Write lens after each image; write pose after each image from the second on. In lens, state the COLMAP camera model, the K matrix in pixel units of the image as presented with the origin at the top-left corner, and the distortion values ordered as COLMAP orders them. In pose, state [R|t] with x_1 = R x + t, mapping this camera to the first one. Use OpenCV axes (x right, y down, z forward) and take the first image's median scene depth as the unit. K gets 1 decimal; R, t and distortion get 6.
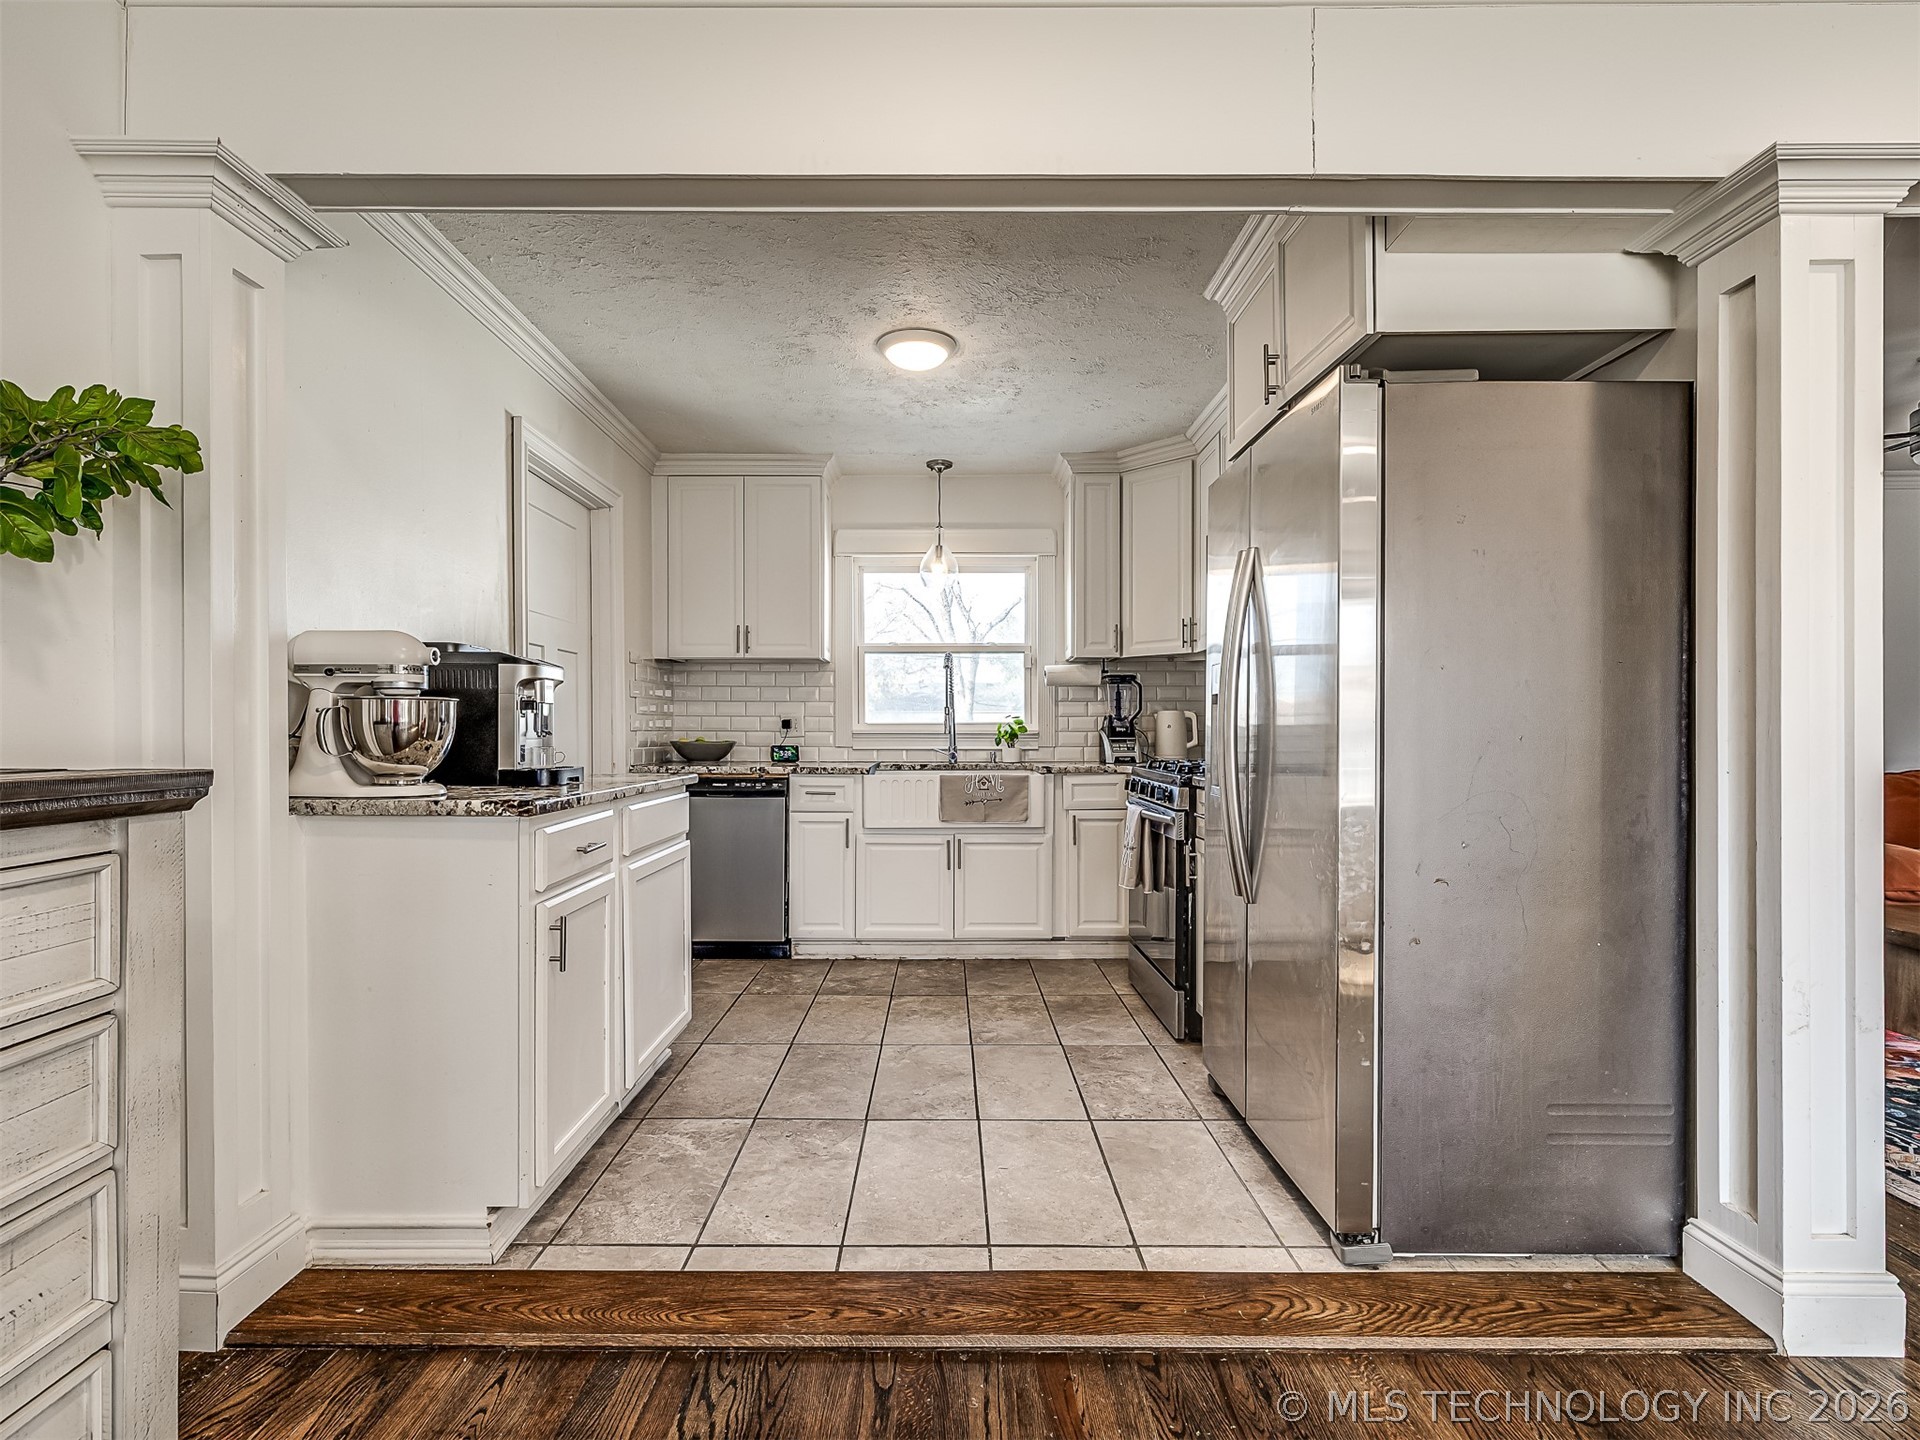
lens RADIAL K [[895.7, 0, 898.4], [0, 895.7, 715.0], [0, 0, 1]] dist [0.001179, 0.001243]
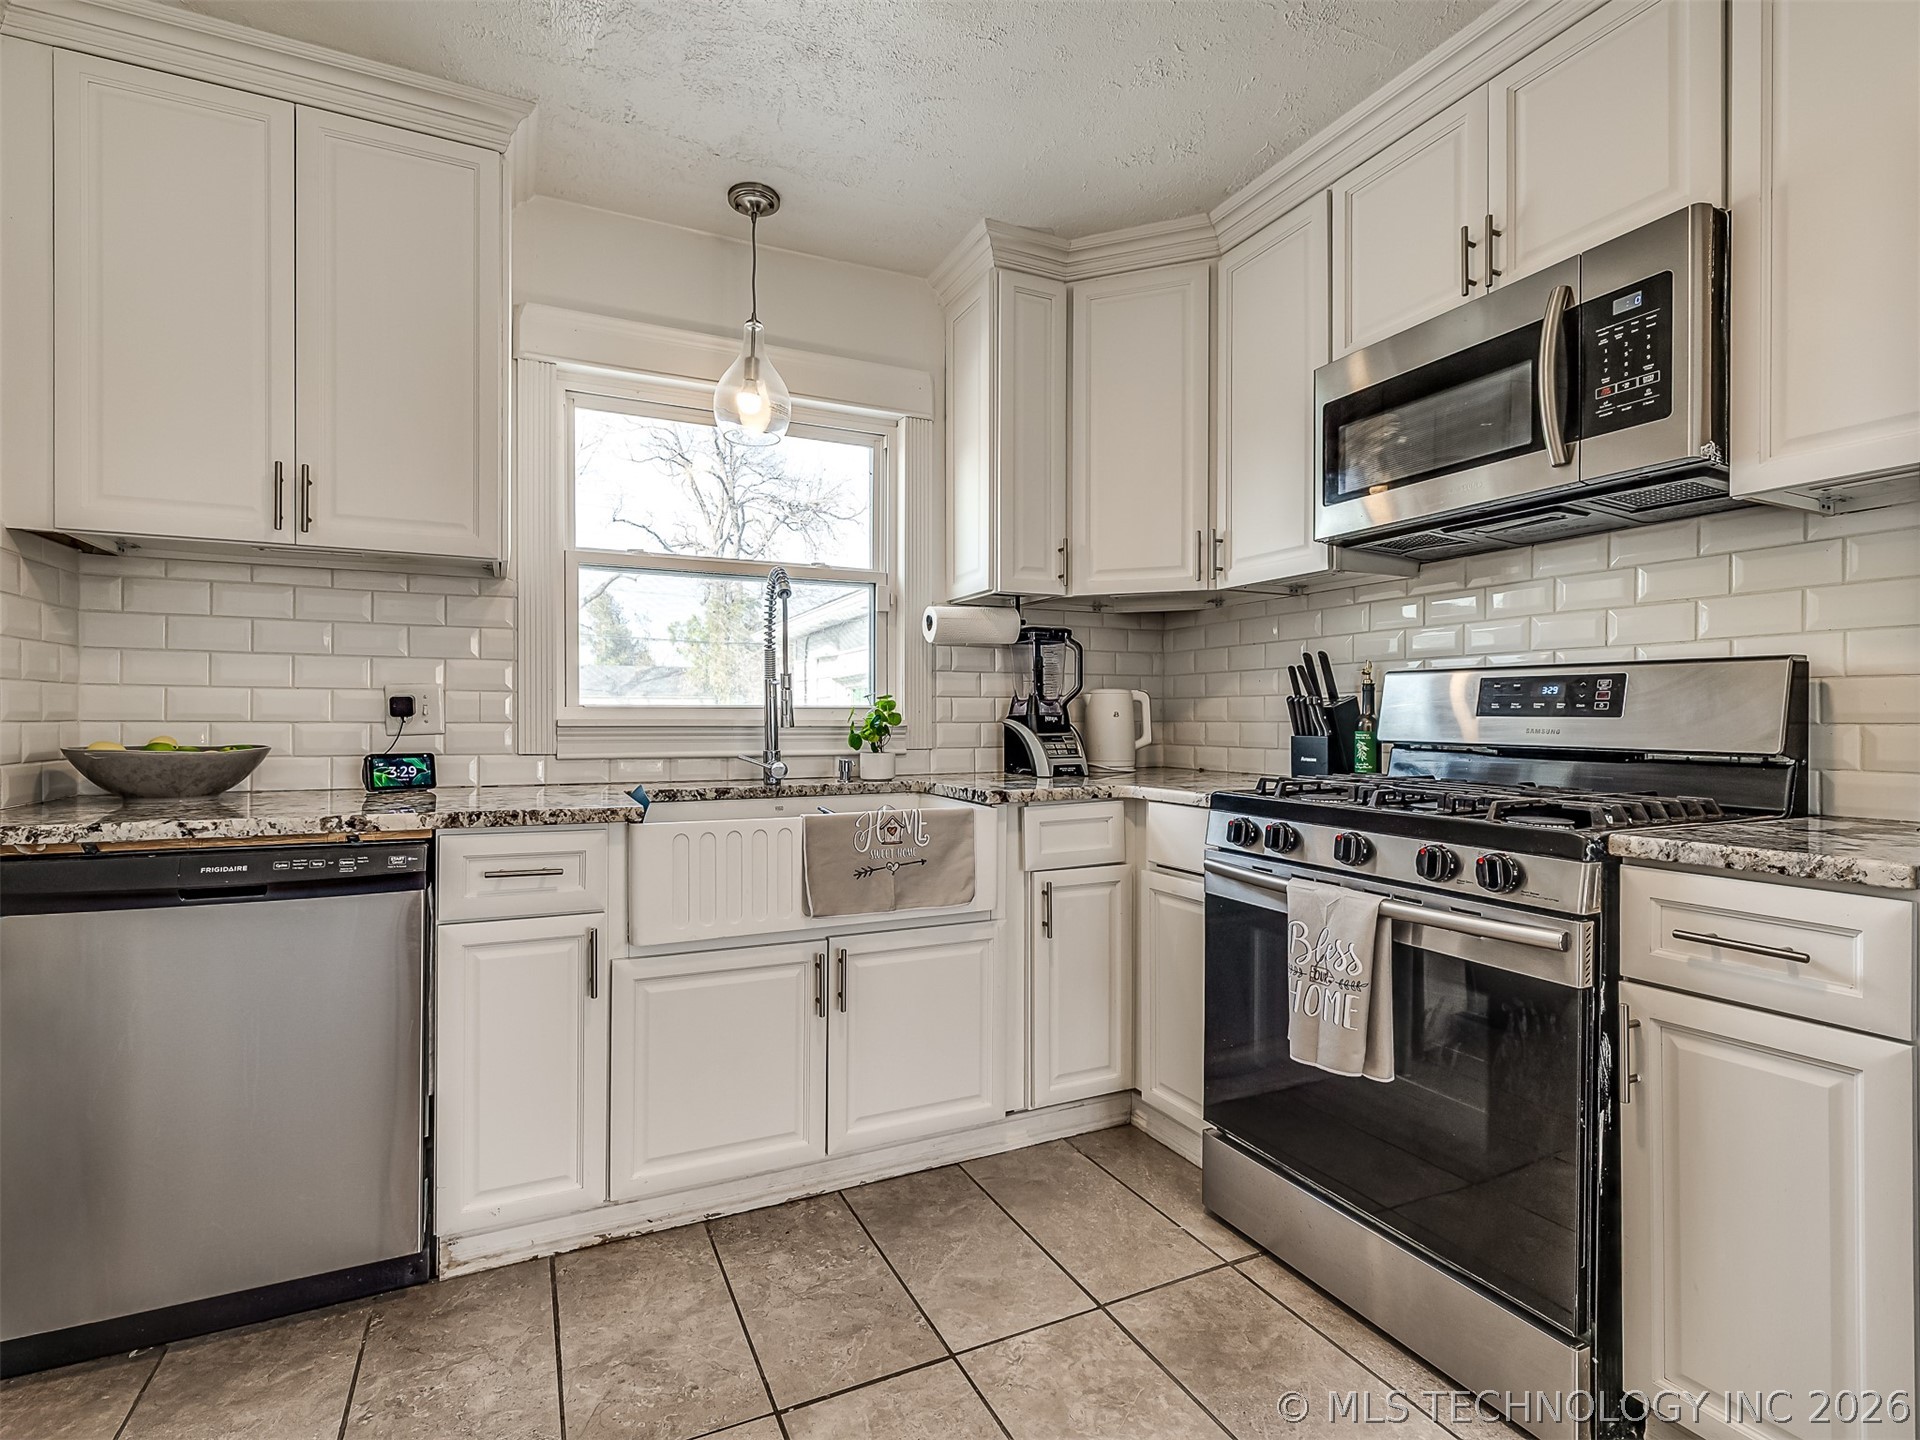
lens RADIAL K [[895.7, 0, 898.4], [0, 895.7, 715.0], [0, 0, 1]] dist [0.001179, 0.001243]
pose [[0.898194, 0.003338, 0.439586, -0.104246], [-0.009840, 0.999873, 0.012514, 0.006755], [-0.439489, -0.015566, 0.898113, 0.507686]]
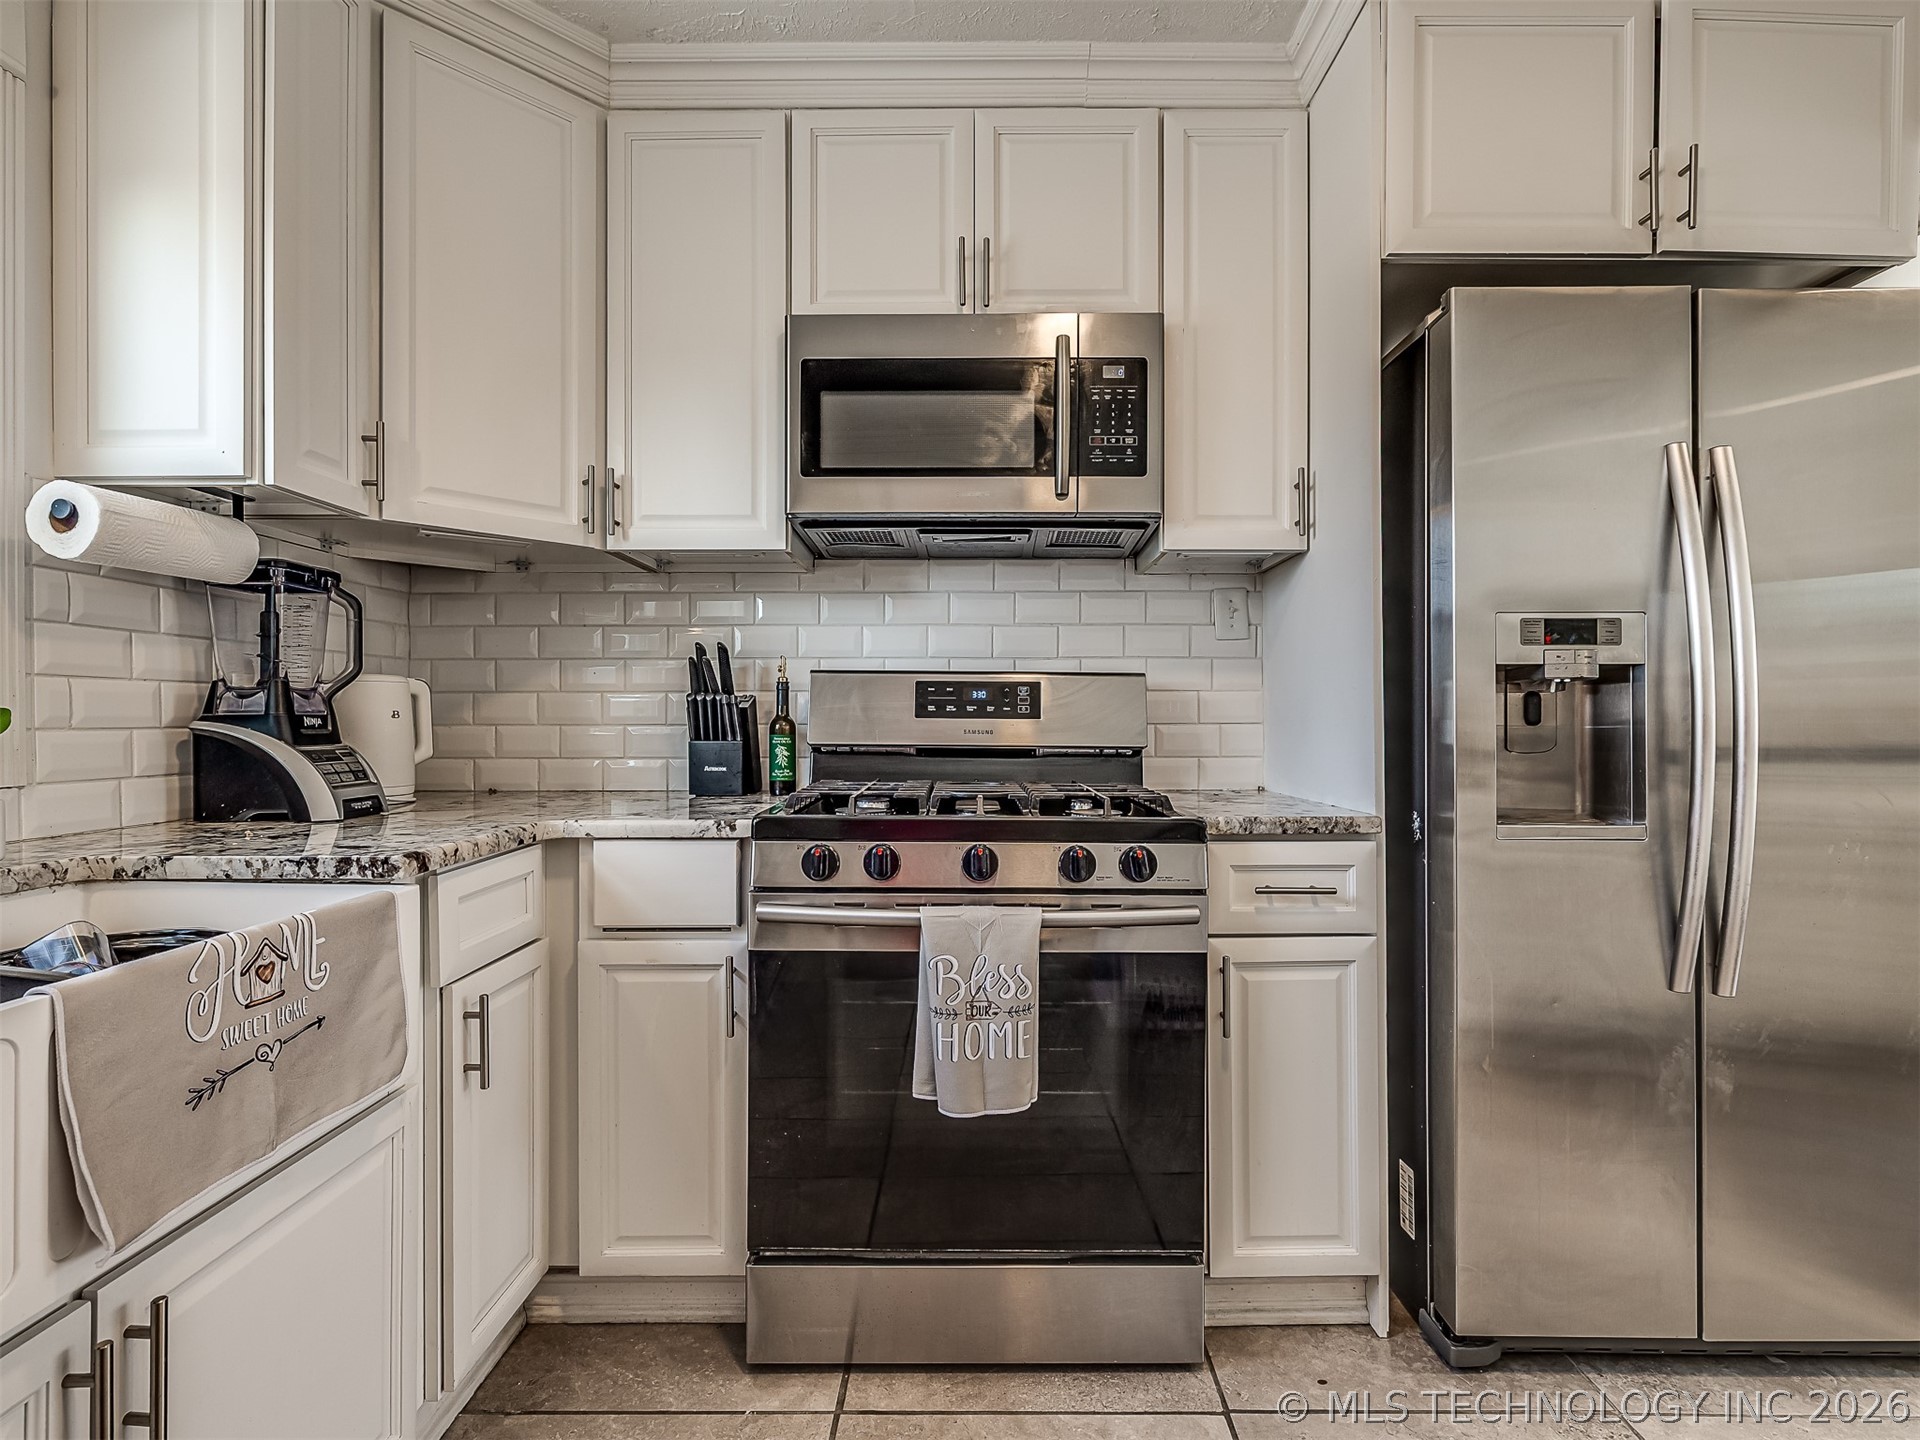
lens RADIAL K [[931.2, 0, 960.0], [0, 931.2, 720.0], [0, 0, 1]] dist [0.000154, 0.000438]
pose [[-0.039149, 0.001473, 0.999232, -0.123272], [-0.018345, 0.999829, -0.002192, 0.011372], [-0.999065, -0.018417, -0.039115, 0.757533]]
